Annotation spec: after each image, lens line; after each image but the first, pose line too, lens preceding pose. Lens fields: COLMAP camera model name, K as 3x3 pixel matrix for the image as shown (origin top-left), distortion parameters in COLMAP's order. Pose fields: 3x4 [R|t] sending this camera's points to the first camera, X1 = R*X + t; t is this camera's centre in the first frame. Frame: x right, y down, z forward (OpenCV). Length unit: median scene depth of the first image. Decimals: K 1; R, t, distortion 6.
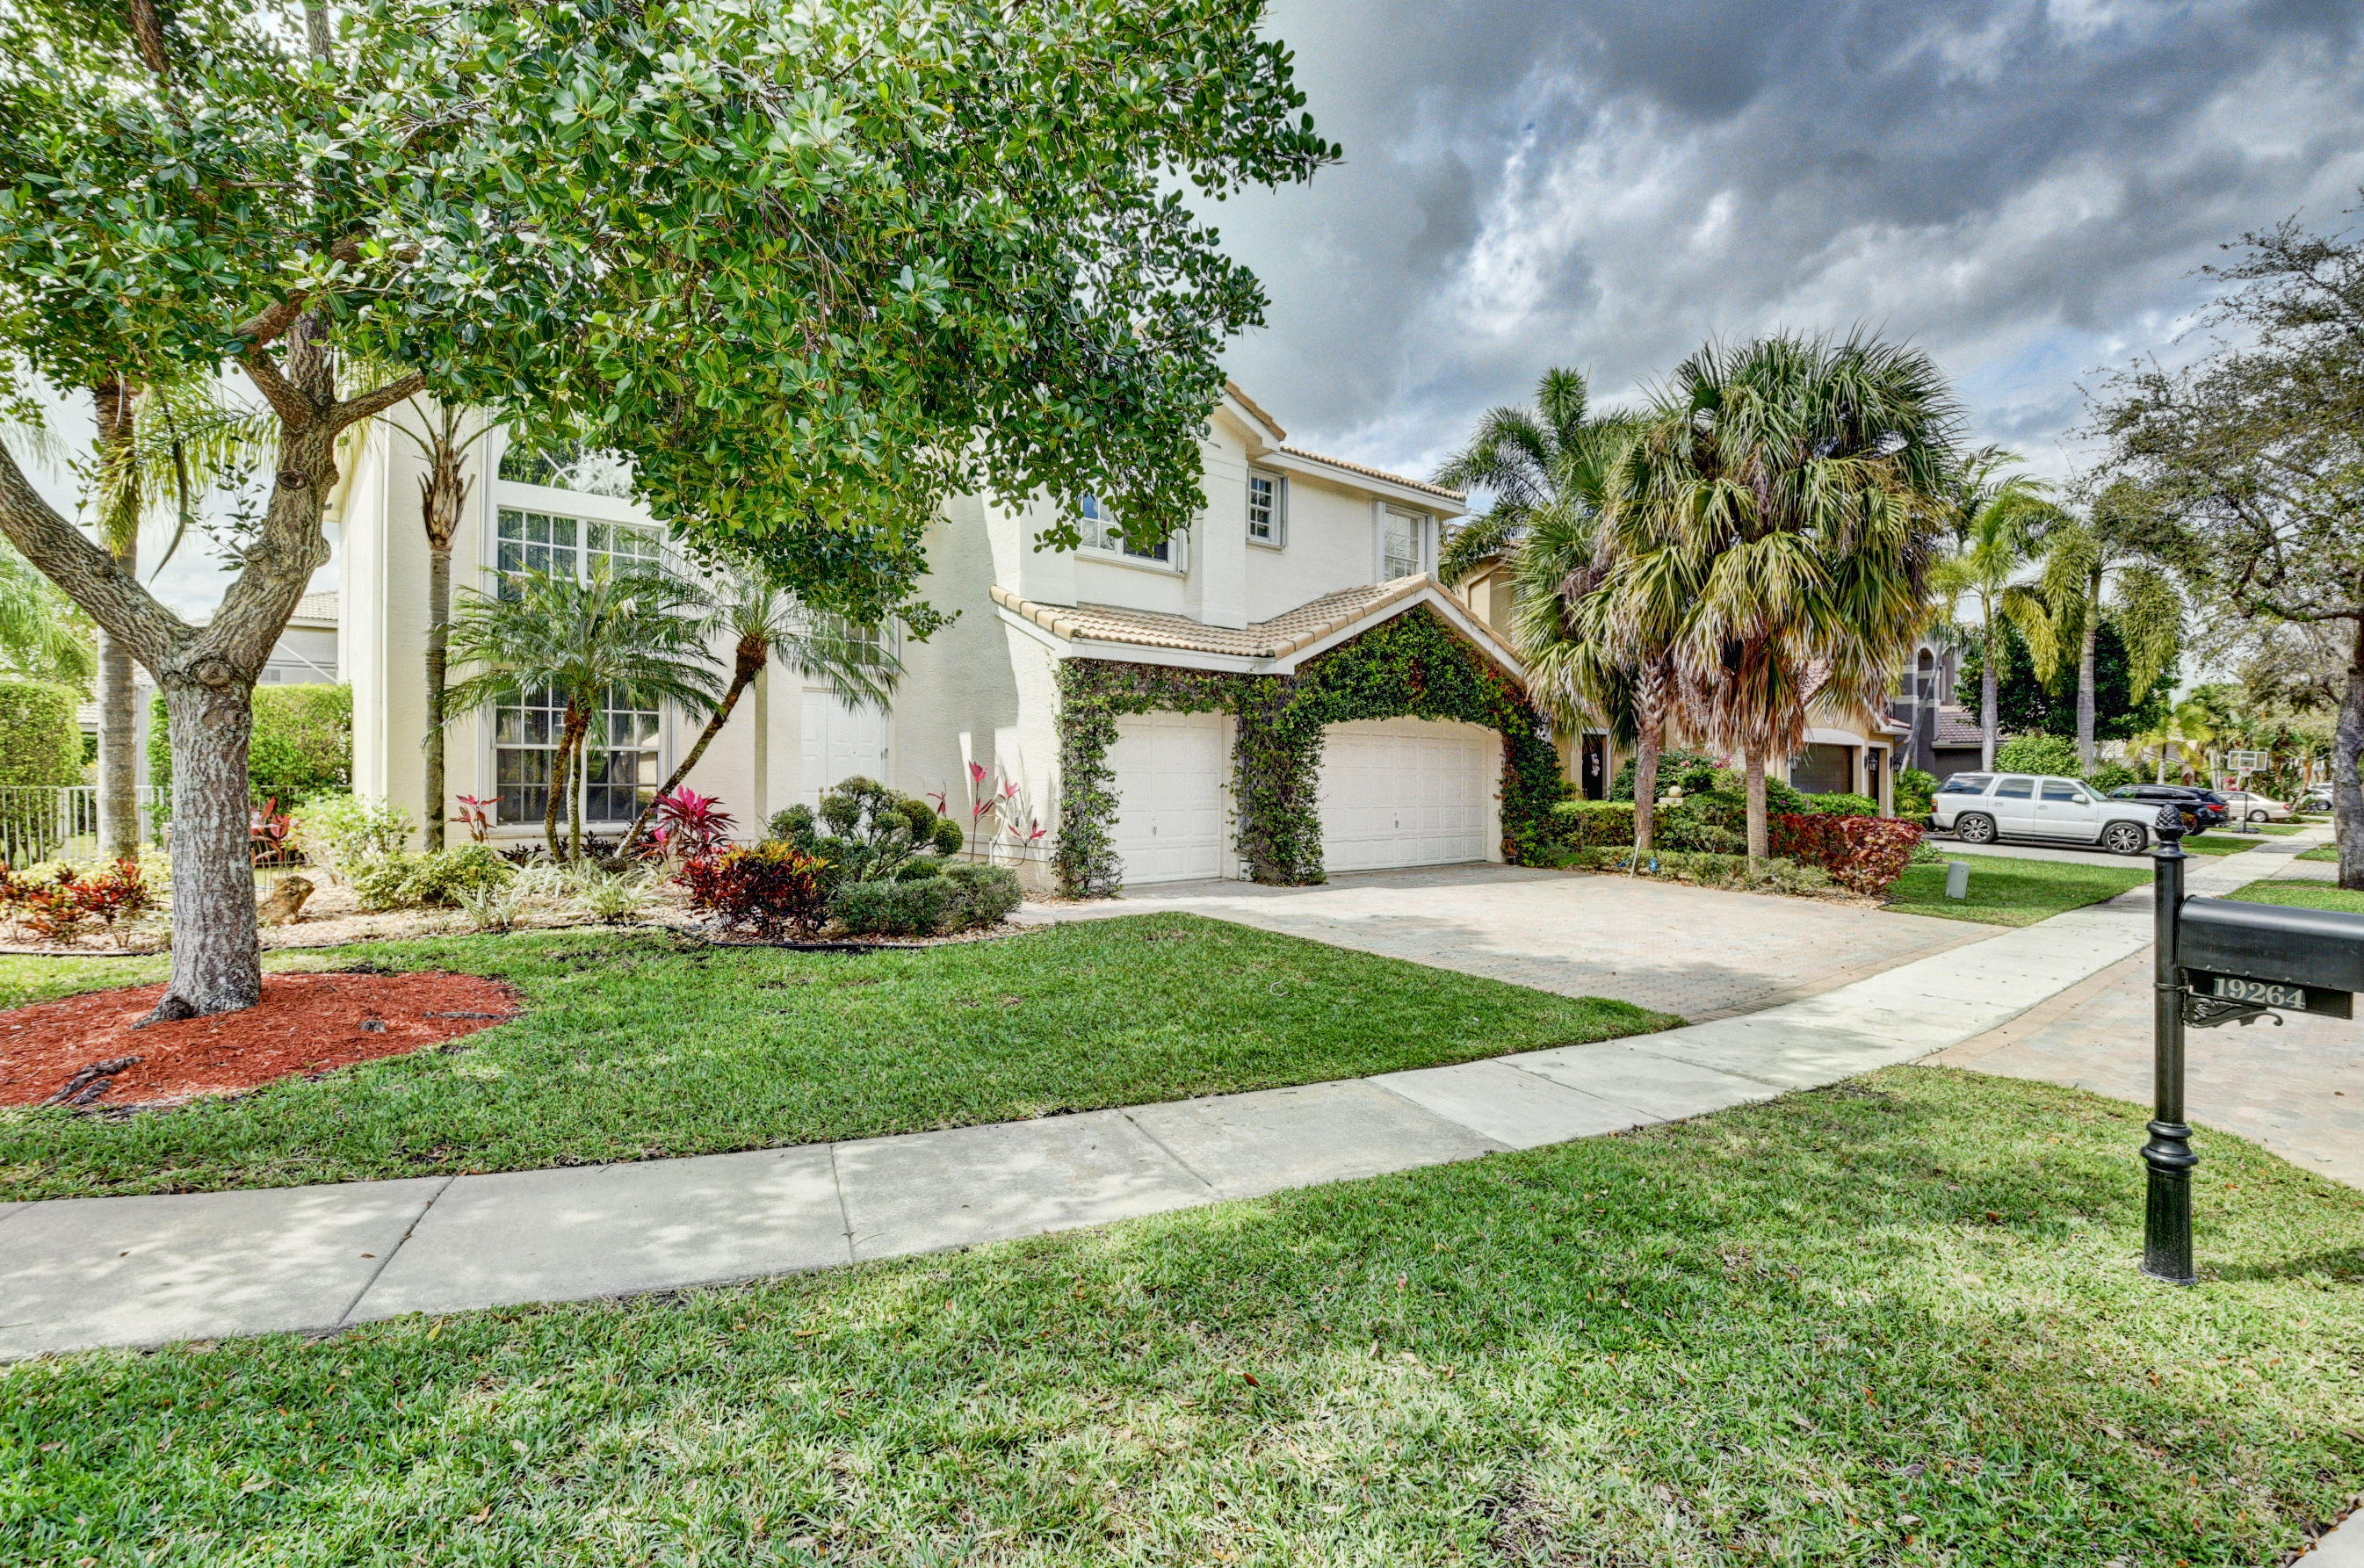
lens RADIAL K [[1088.7, 0, 1182.0], [0, 1088.7, 784.0], [0, 0, 1]] dist [-0.016121, -0.000454]
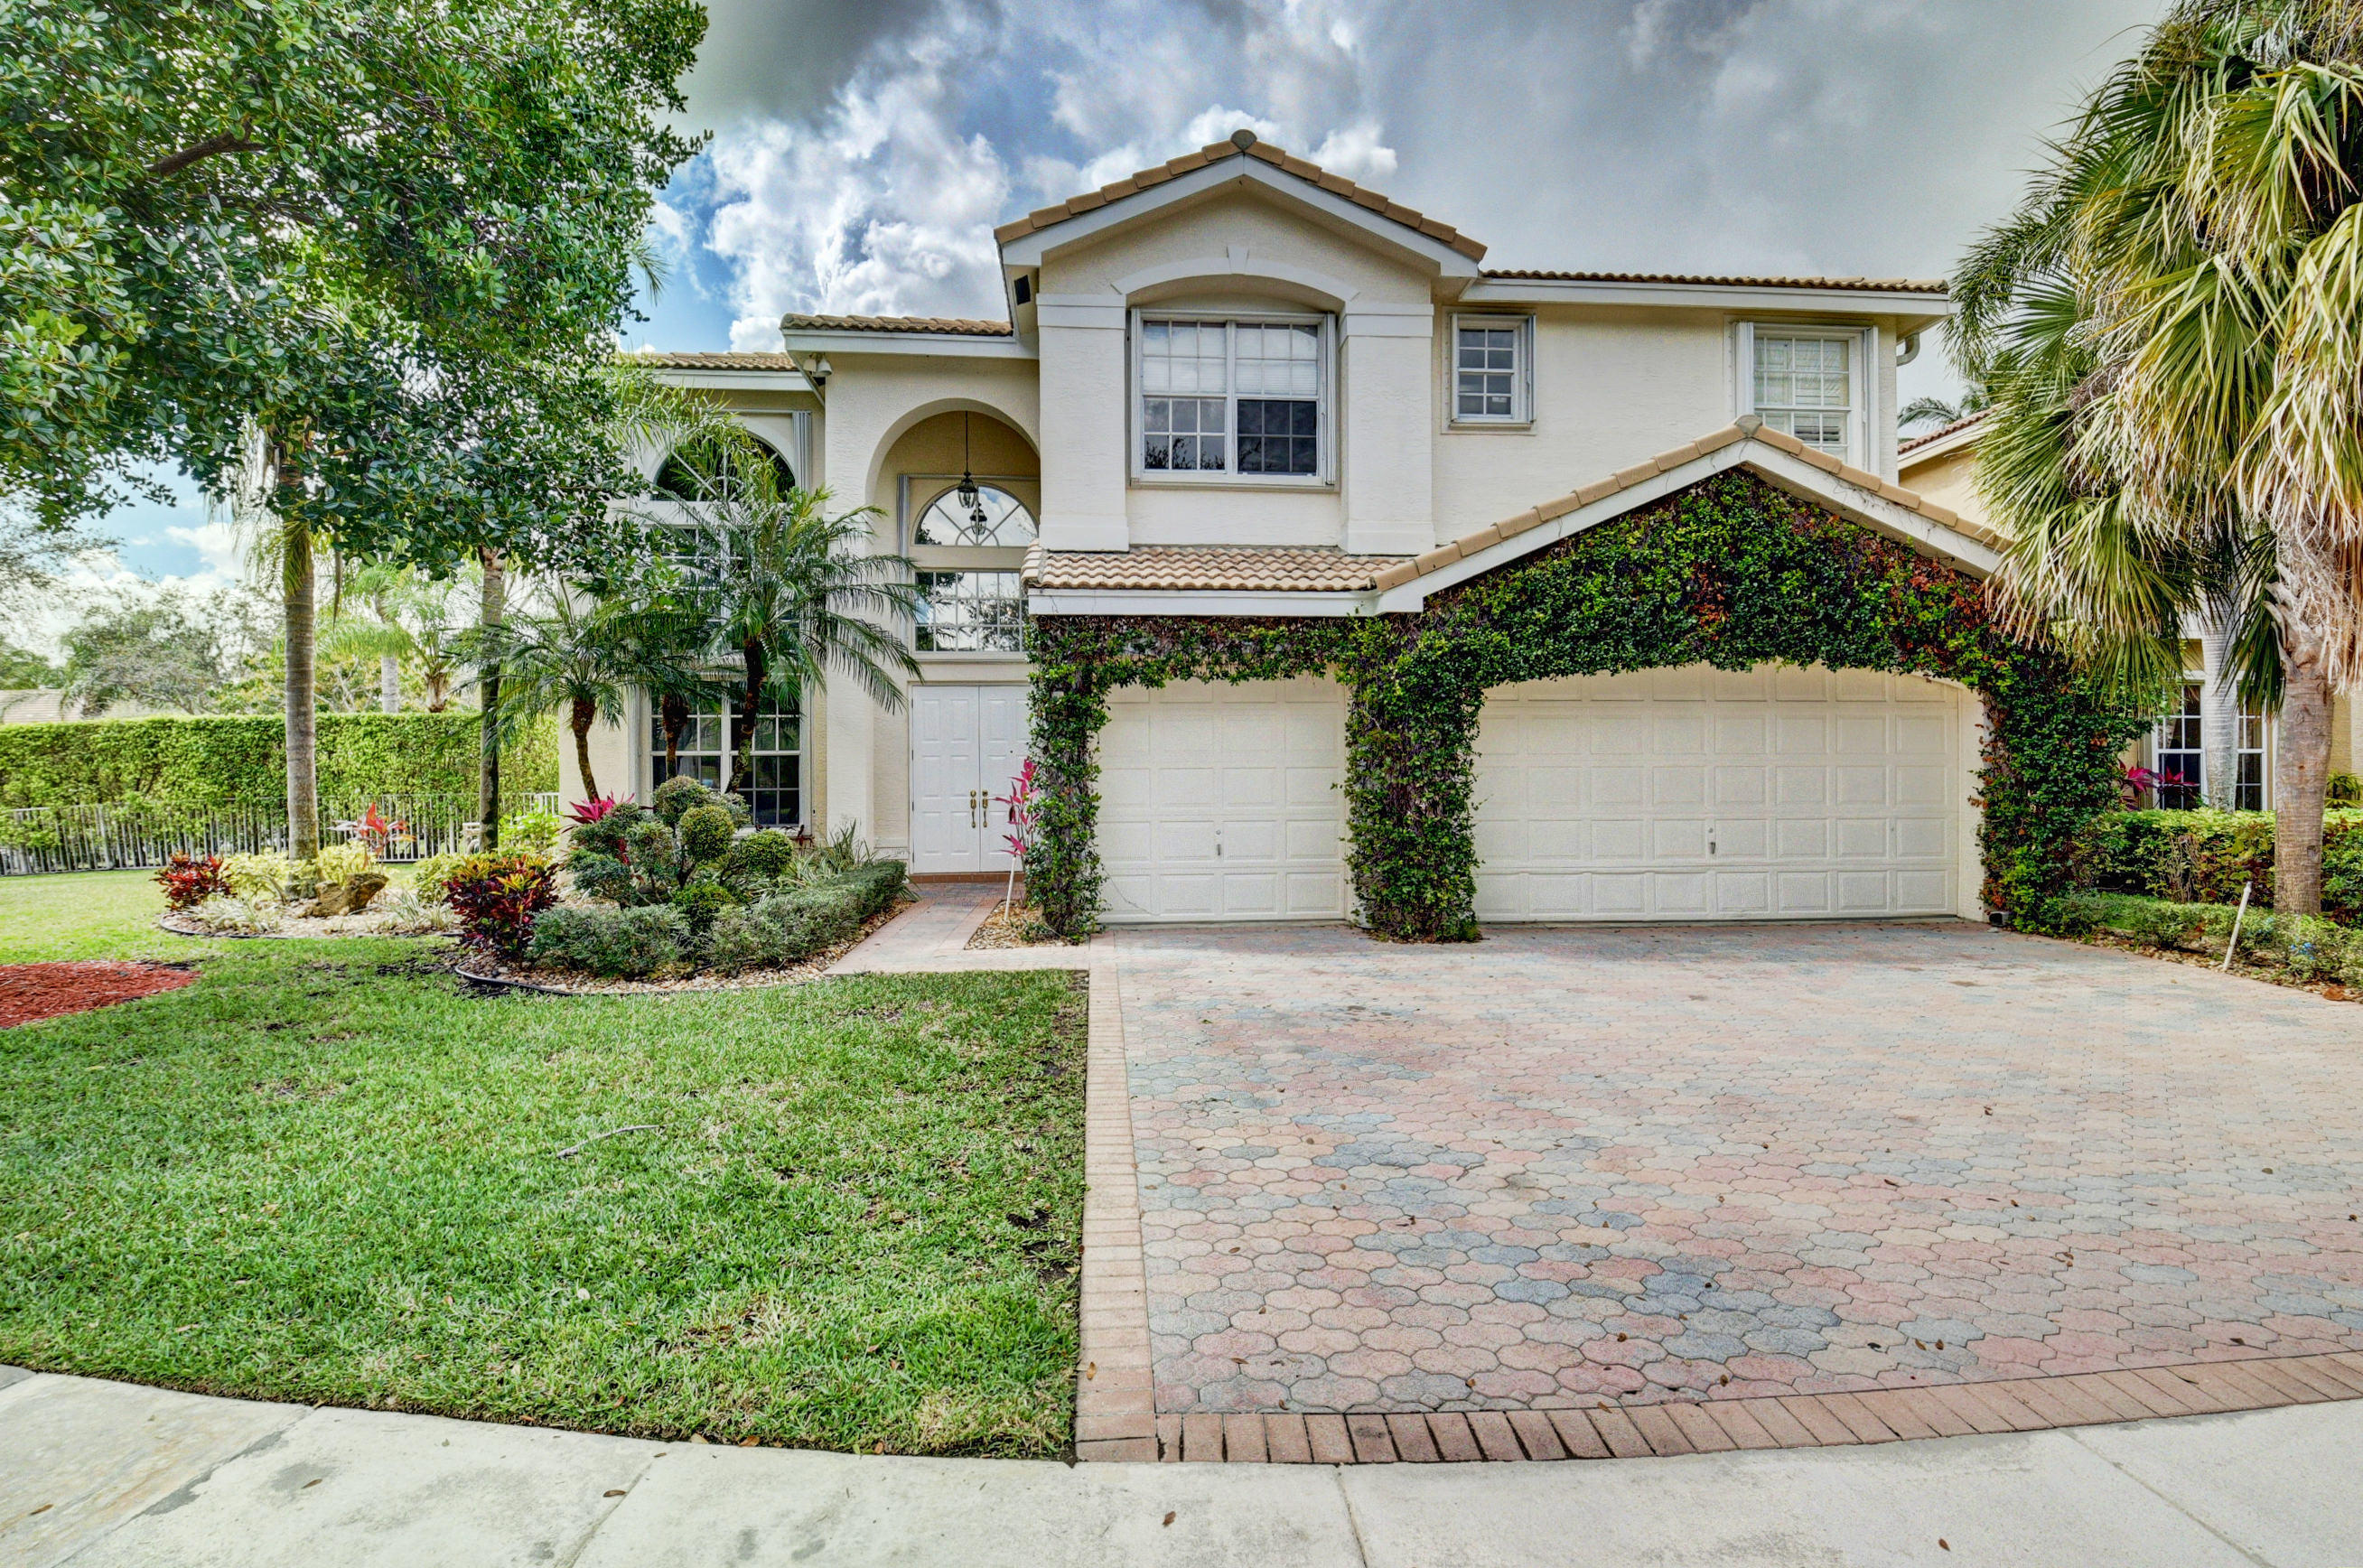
lens RADIAL K [[1102.1, 0, 1181.5], [0, 1102.1, 784.0], [0, 0, 1]] dist [-0.003368, -0.000476]
pose [[0.805563, -0.008490, -0.592450, 0.352694], [0.008124, 0.999962, -0.003284, 0.002075], [0.592455, -0.002168, 0.805601, 0.371115]]
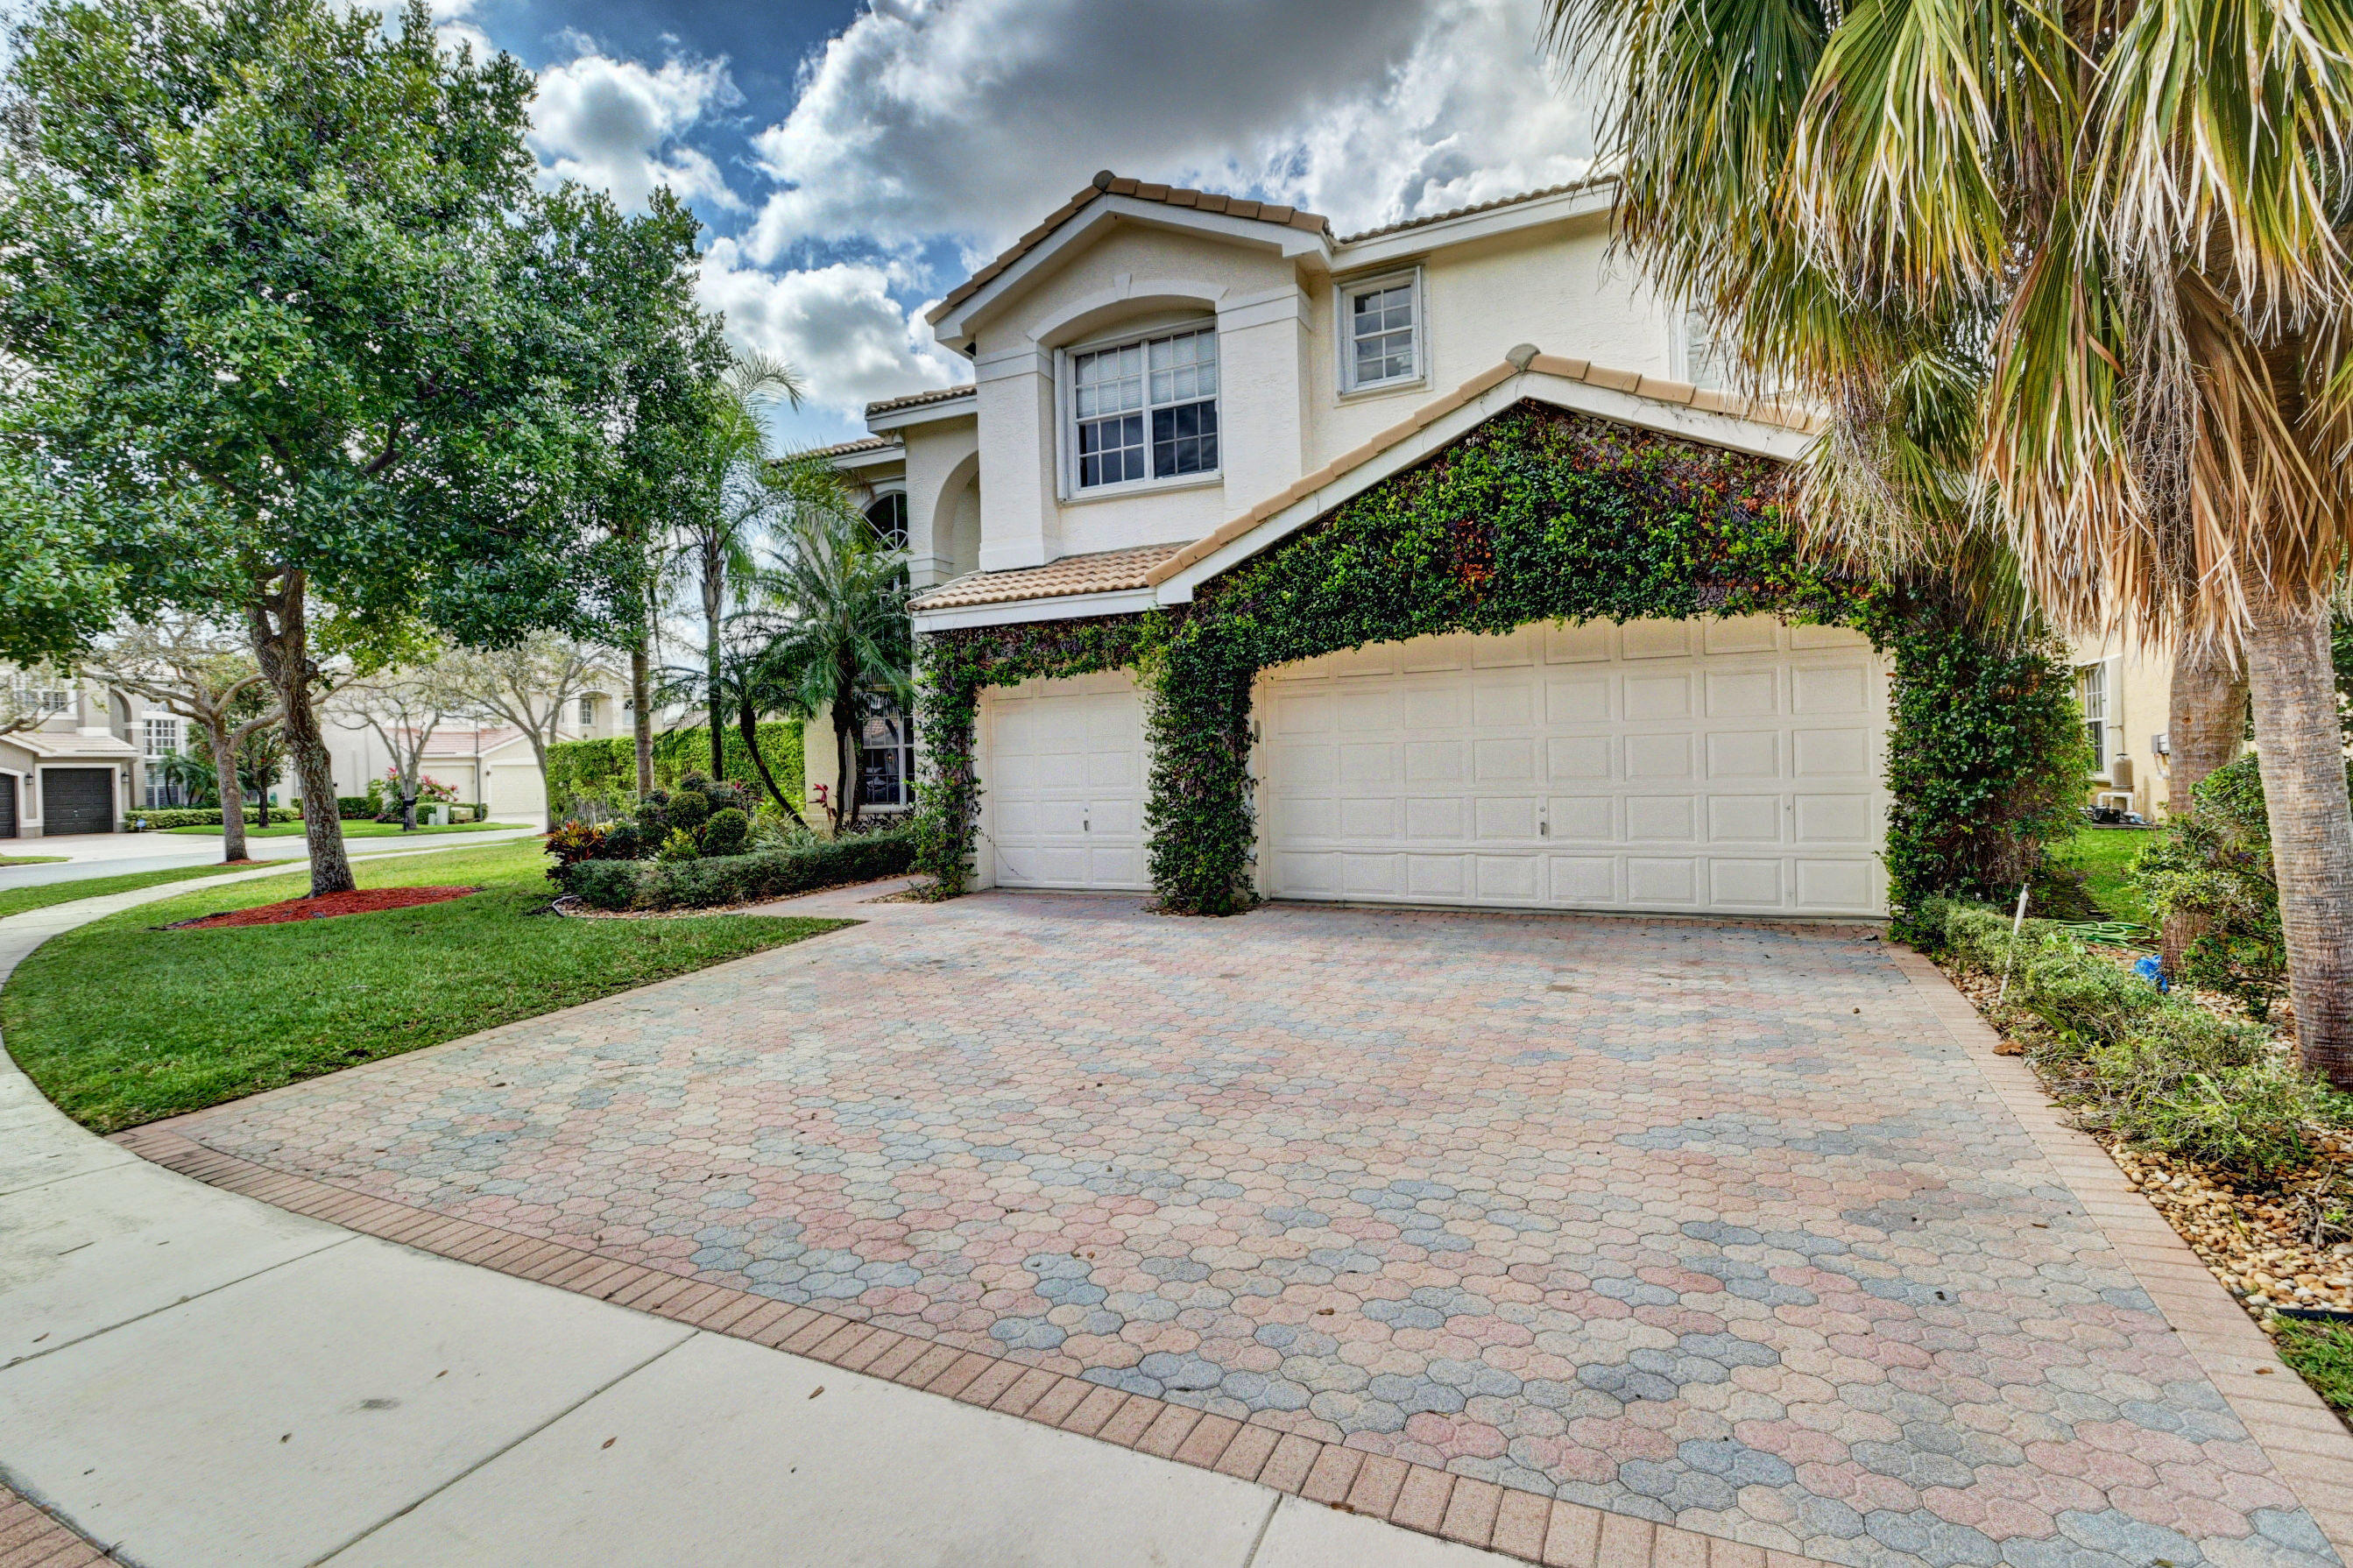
lens RADIAL K [[1083.6, 0, 1176.5], [0, 1083.6, 784.0], [0, 0, 1]] dist [-0.016121, -0.000454]
pose [[0.401661, 0.004131, -0.915779, 0.676459], [0.028153, 0.999461, 0.016857, 0.001239], [0.915356, -0.032552, 0.401329, 0.679727]]
